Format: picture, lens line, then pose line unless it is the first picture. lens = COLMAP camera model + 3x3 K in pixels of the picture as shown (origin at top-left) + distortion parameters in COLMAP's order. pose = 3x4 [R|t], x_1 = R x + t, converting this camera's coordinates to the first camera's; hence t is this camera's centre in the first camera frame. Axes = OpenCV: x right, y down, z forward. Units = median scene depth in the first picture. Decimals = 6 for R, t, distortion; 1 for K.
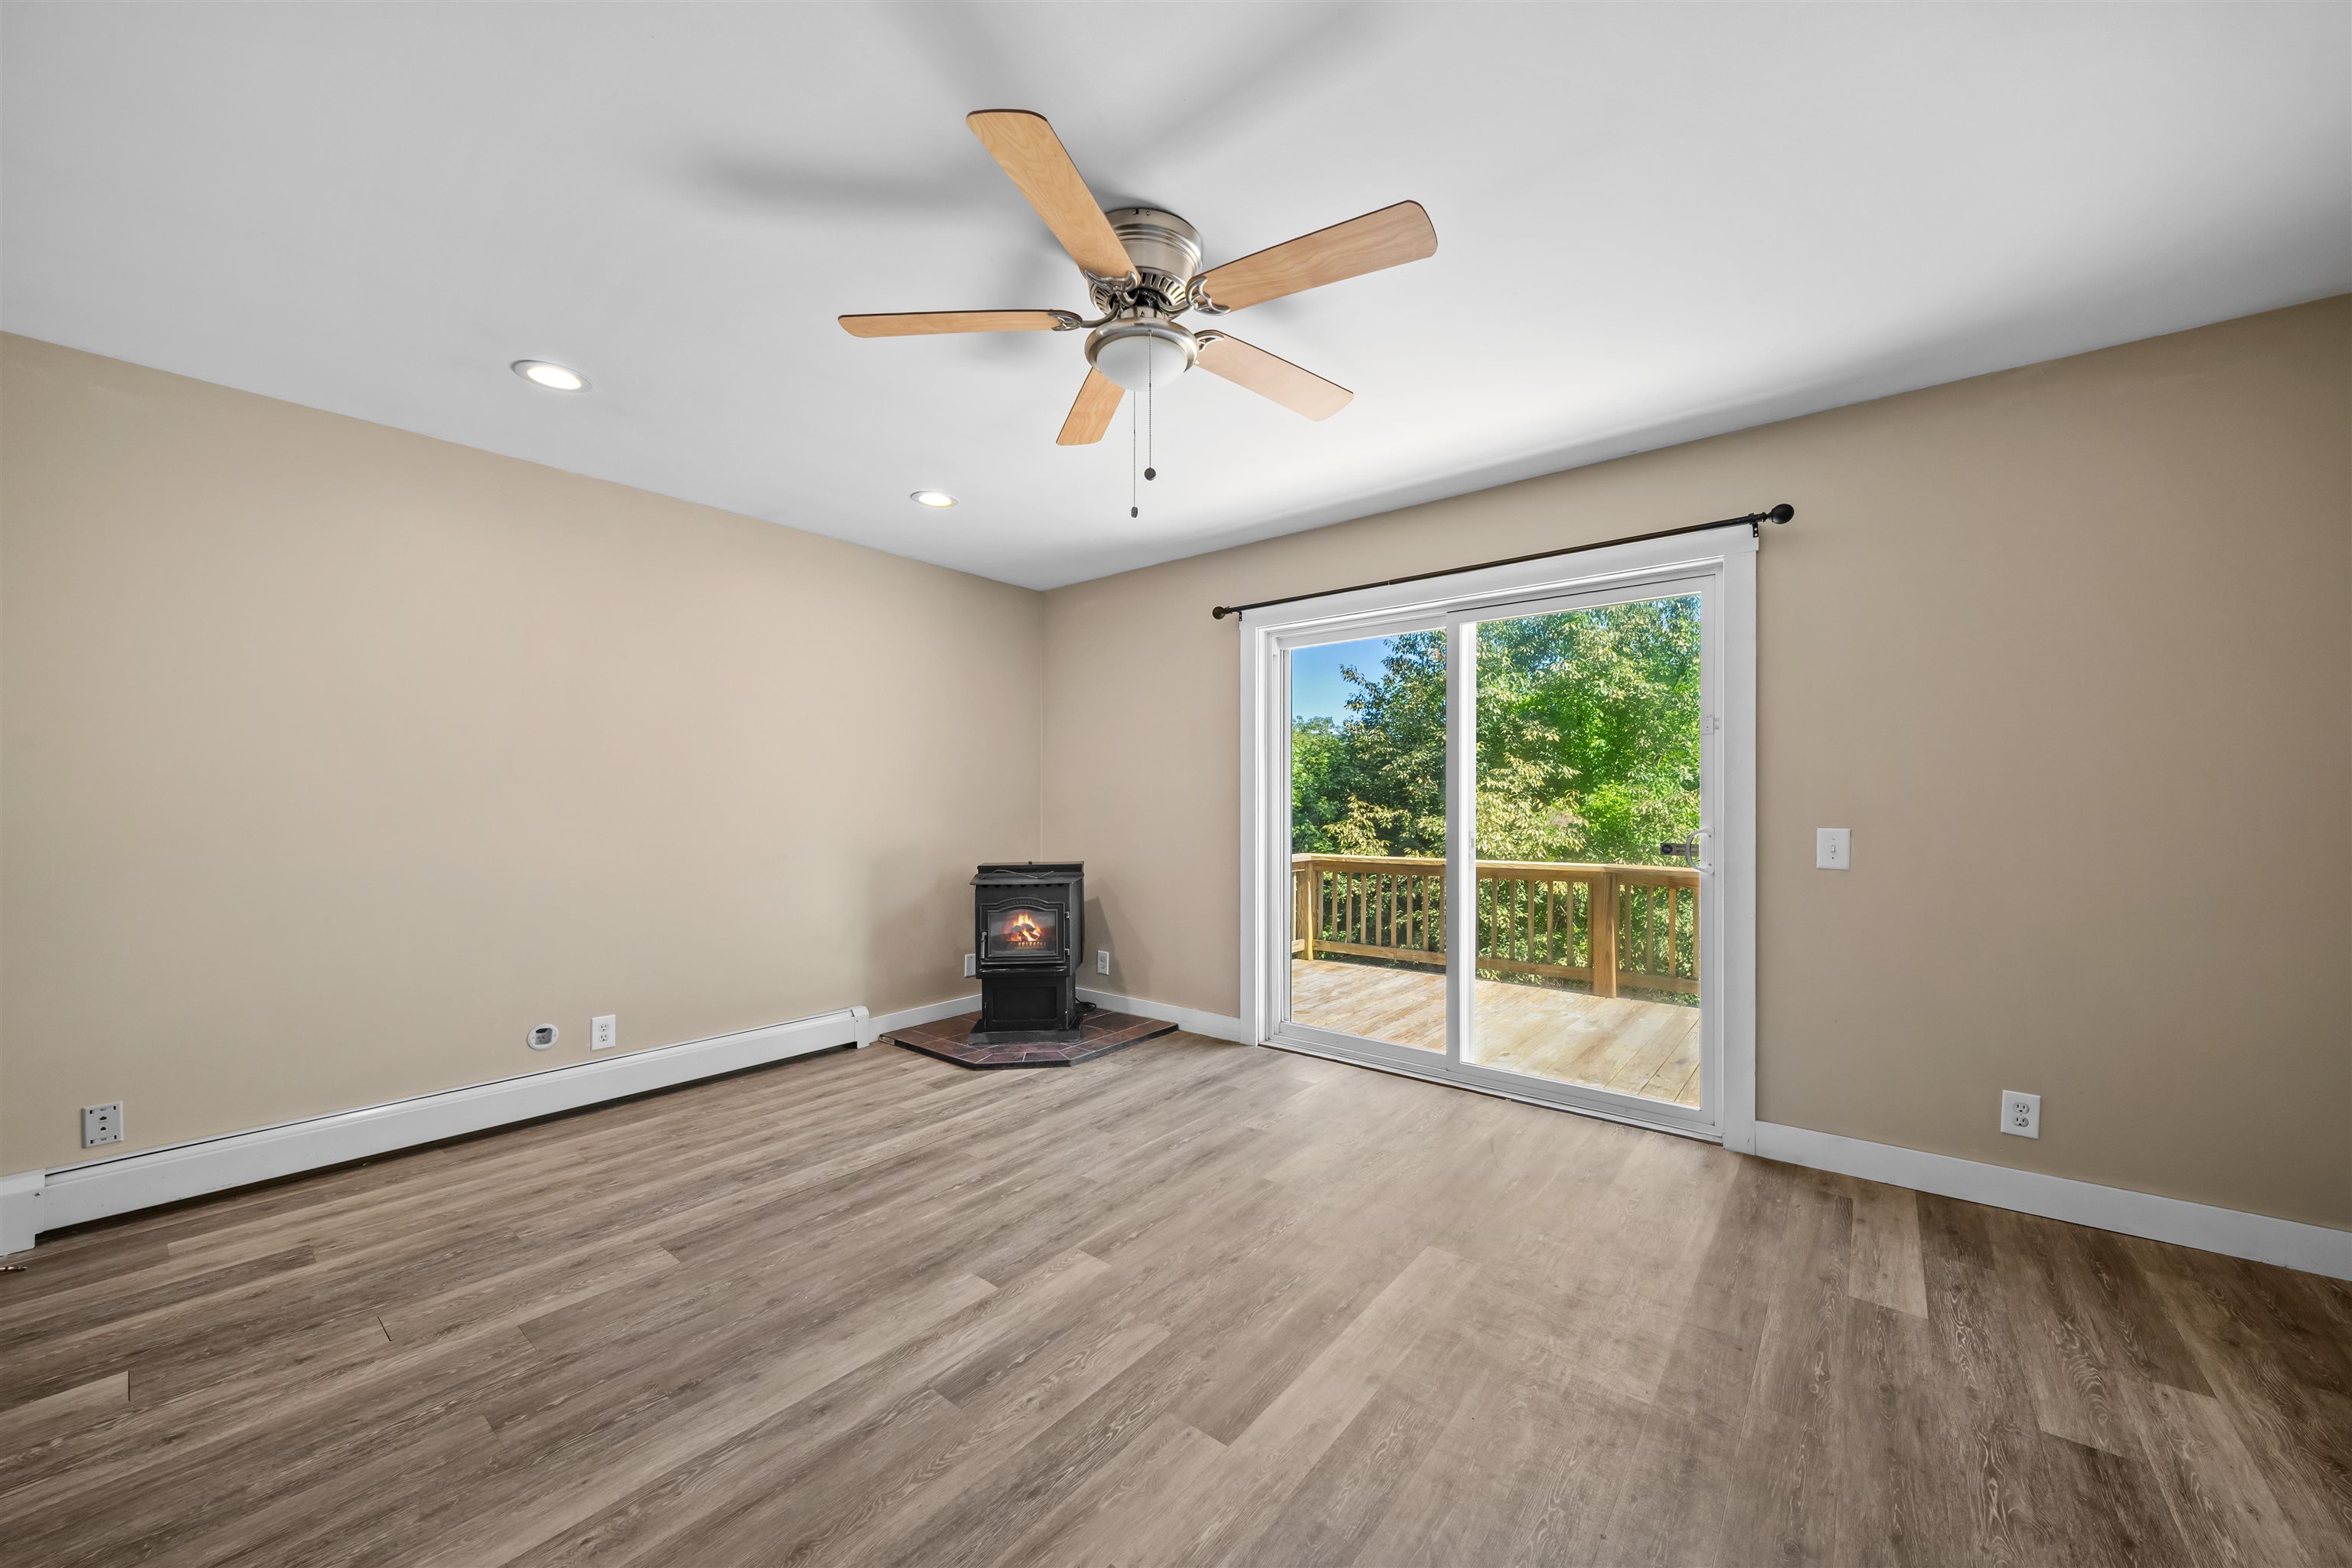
lens RADIAL K [[835.8, 0, 1180.5], [0, 835.8, 790.0], [0, 0, 1]] dist [0.008910, -0.002022]
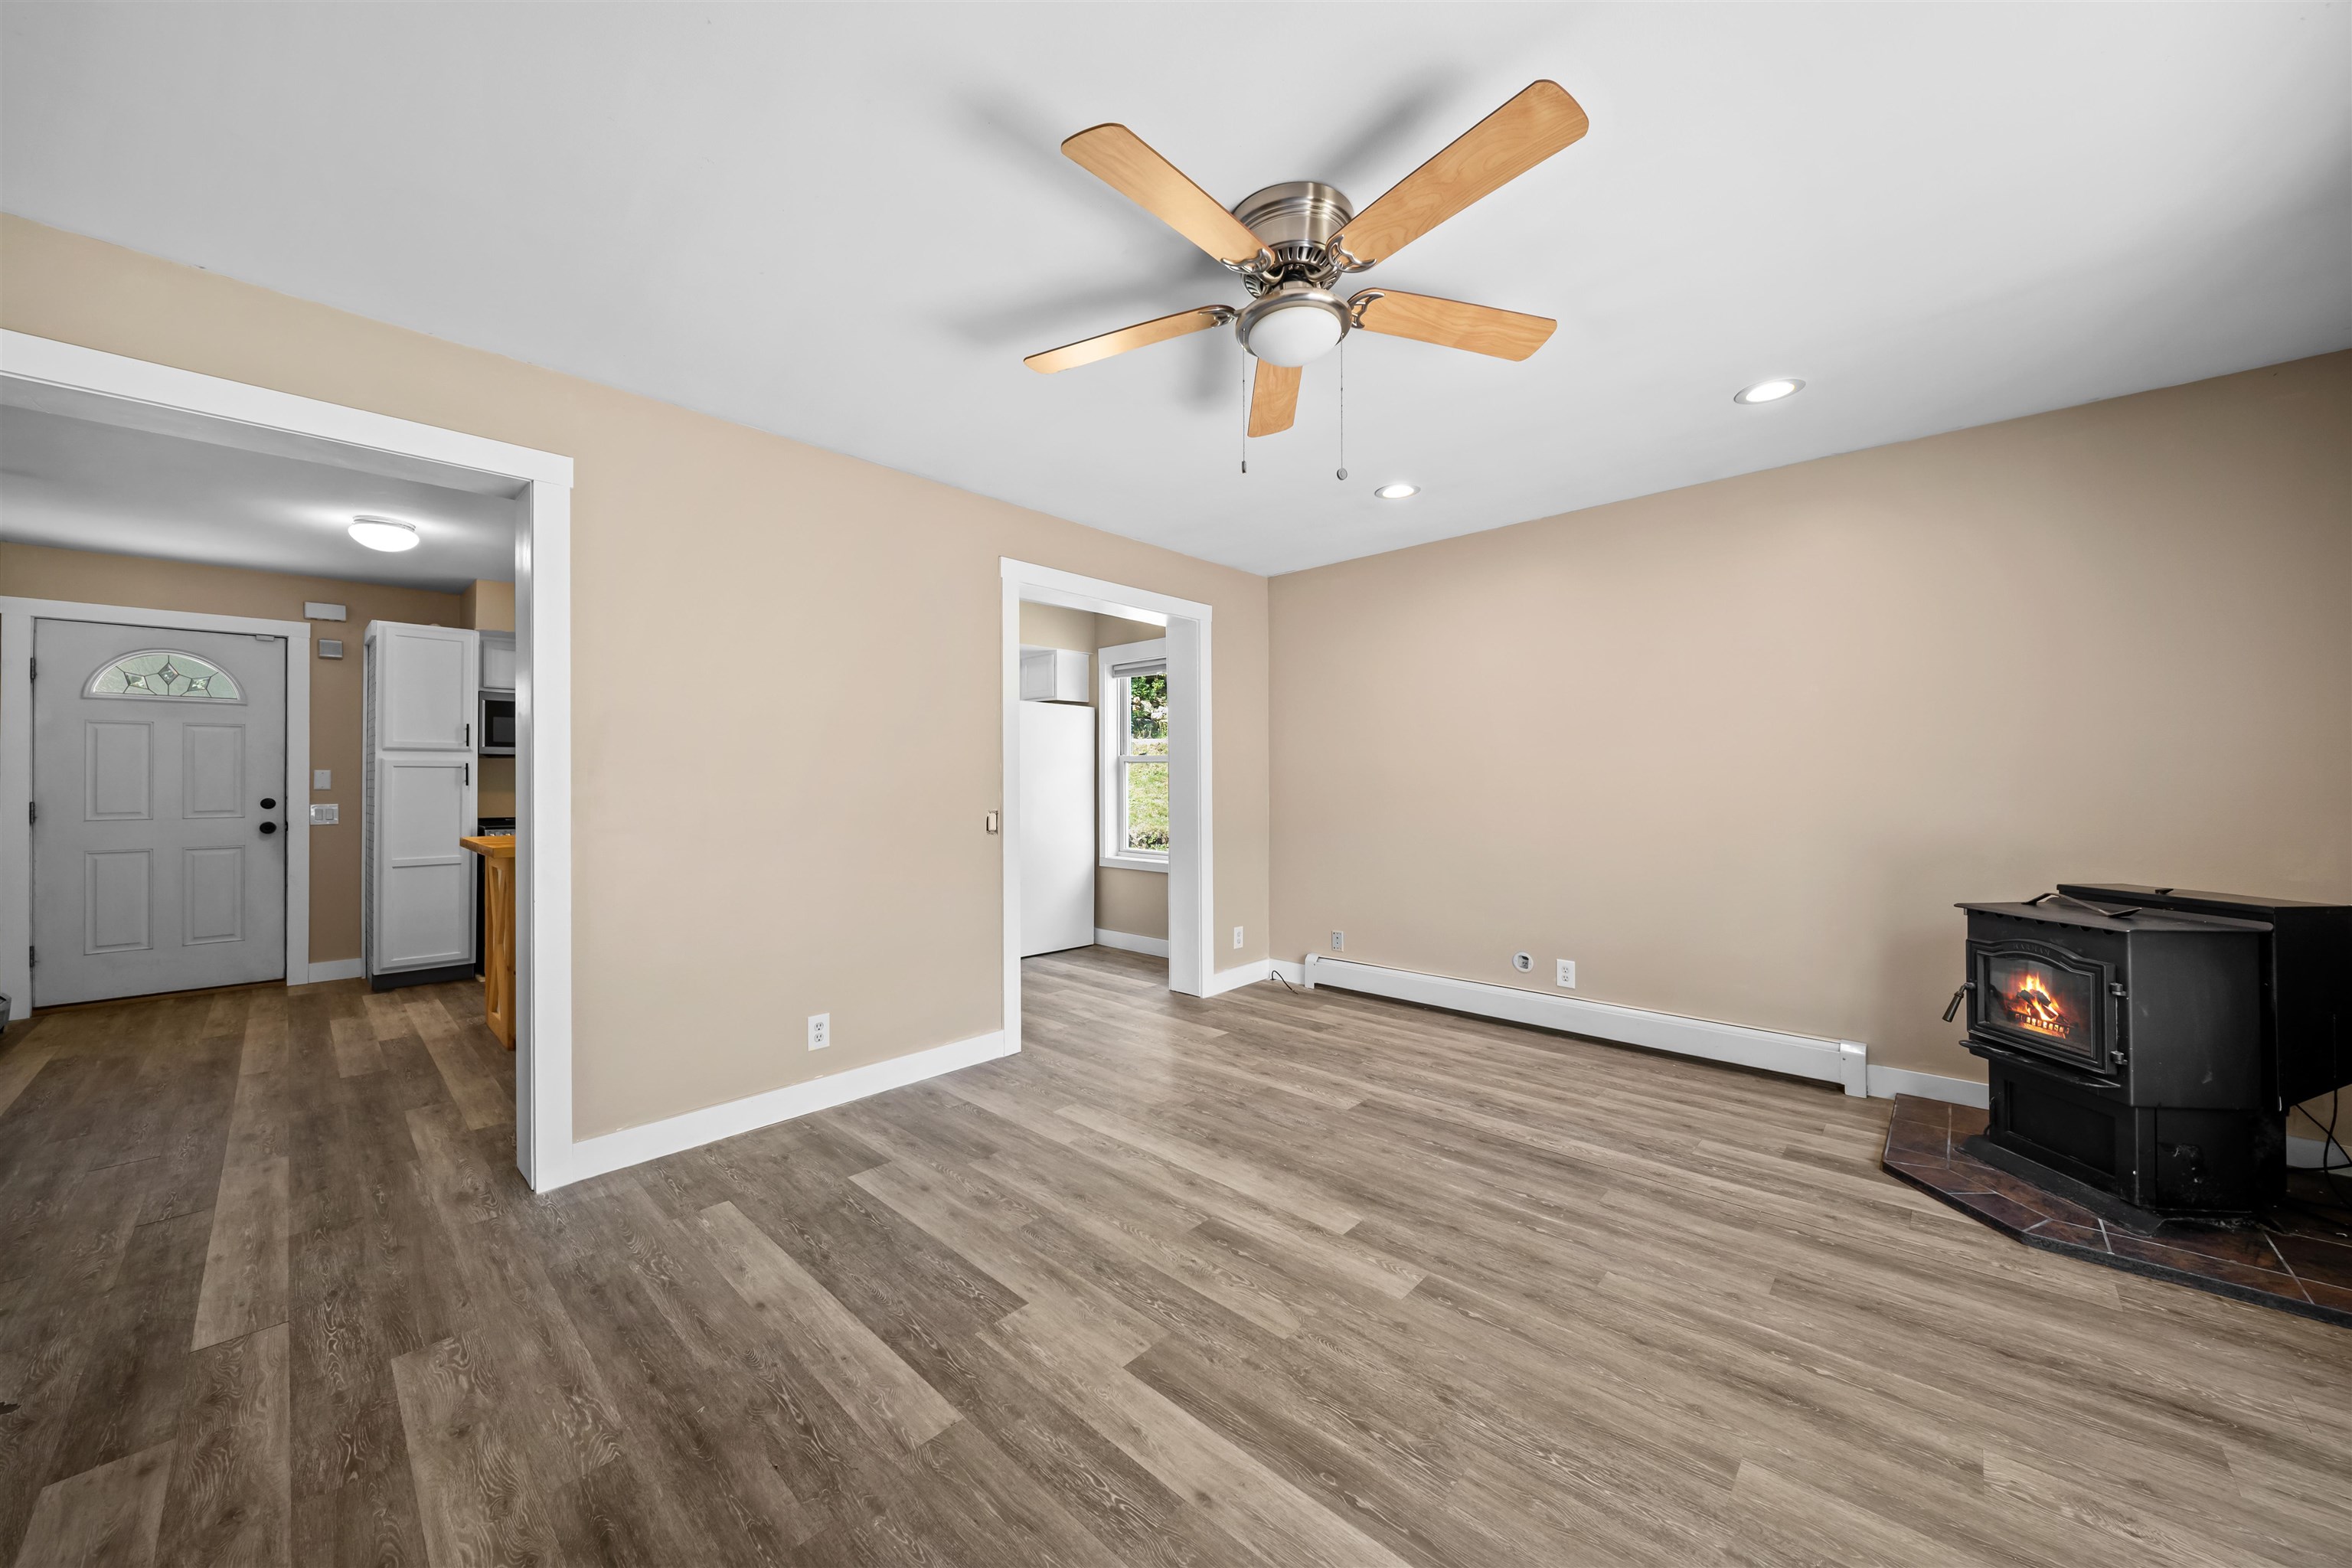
lens RADIAL K [[835.8, 0, 1197.9], [0, 835.8, 779.2], [0, 0, 1]] dist [0.008910, -0.002022]
pose [[-0.044836, -0.003377, -0.998989, 0.648263], [0.018568, 0.999819, -0.004214, 0.006746], [0.998822, -0.018738, -0.044765, 0.649378]]
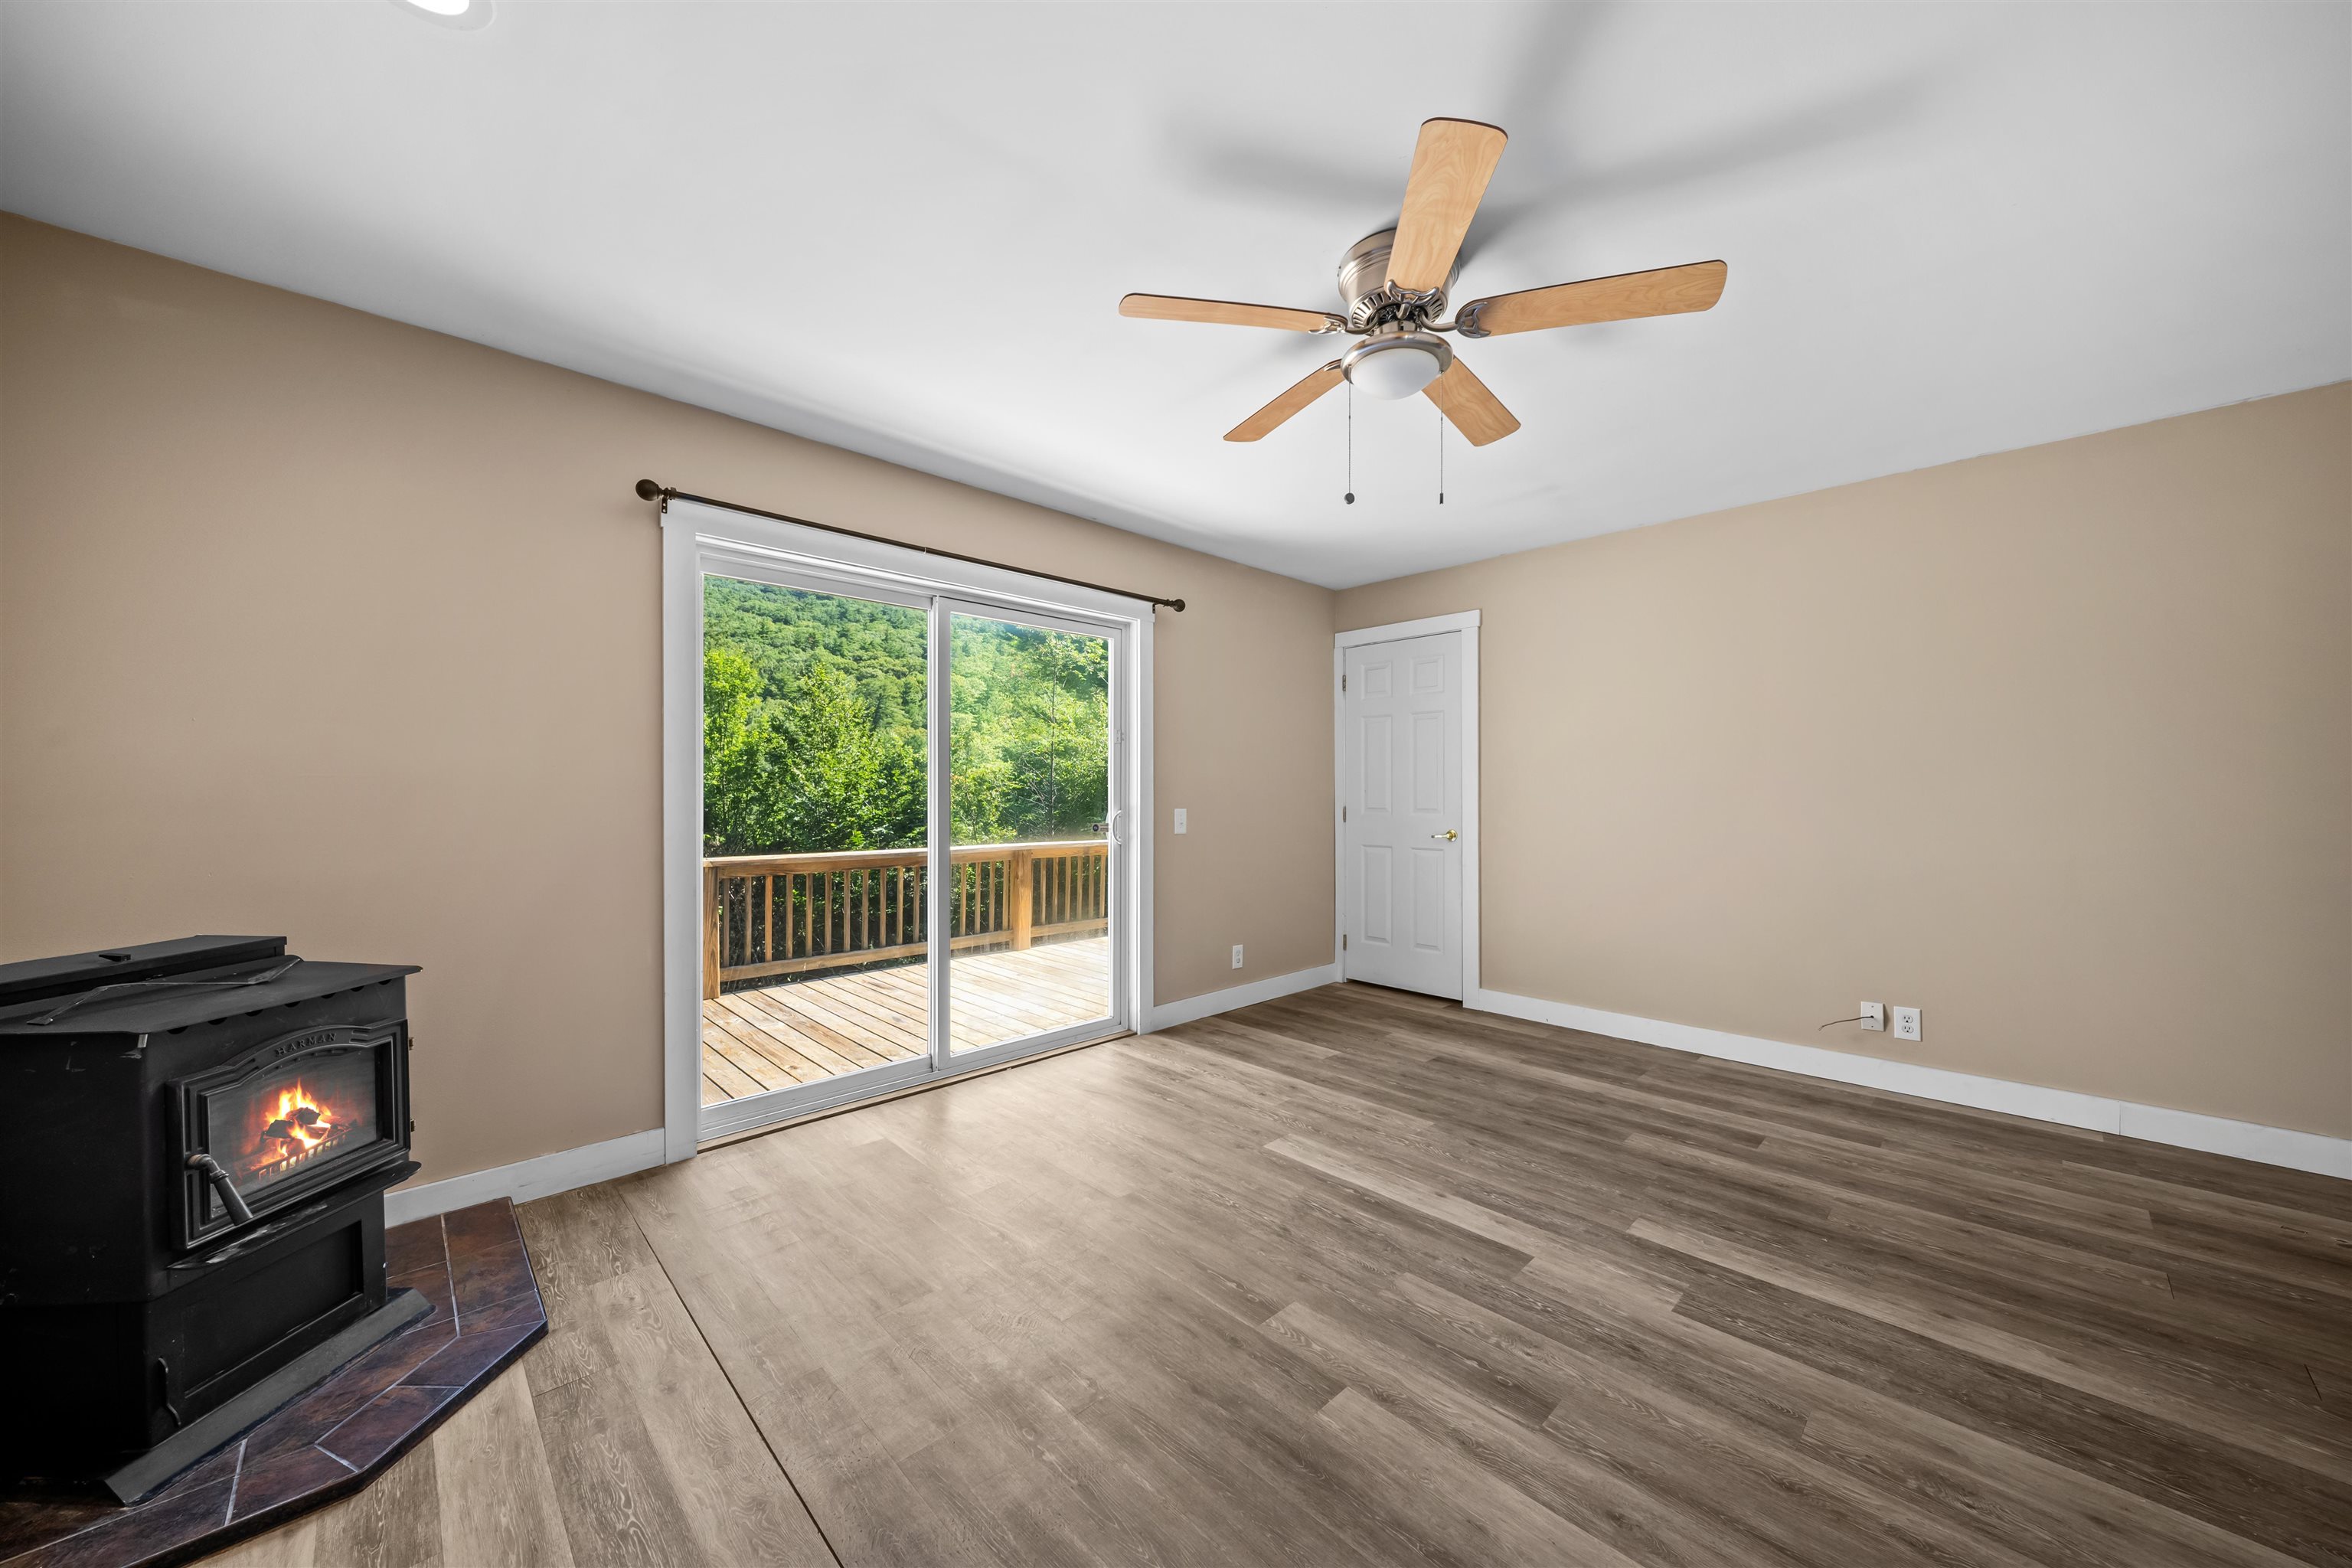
lens RADIAL K [[835.8, 0, 1161.1], [0, 835.8, 797.7], [0, 0, 1]] dist [0.008910, -0.002022]
pose [[0.140546, -0.009310, 0.990030, -0.786716], [-0.015891, 0.999806, 0.011658, 0.004810], [-0.989947, -0.017371, 0.140371, 0.800548]]
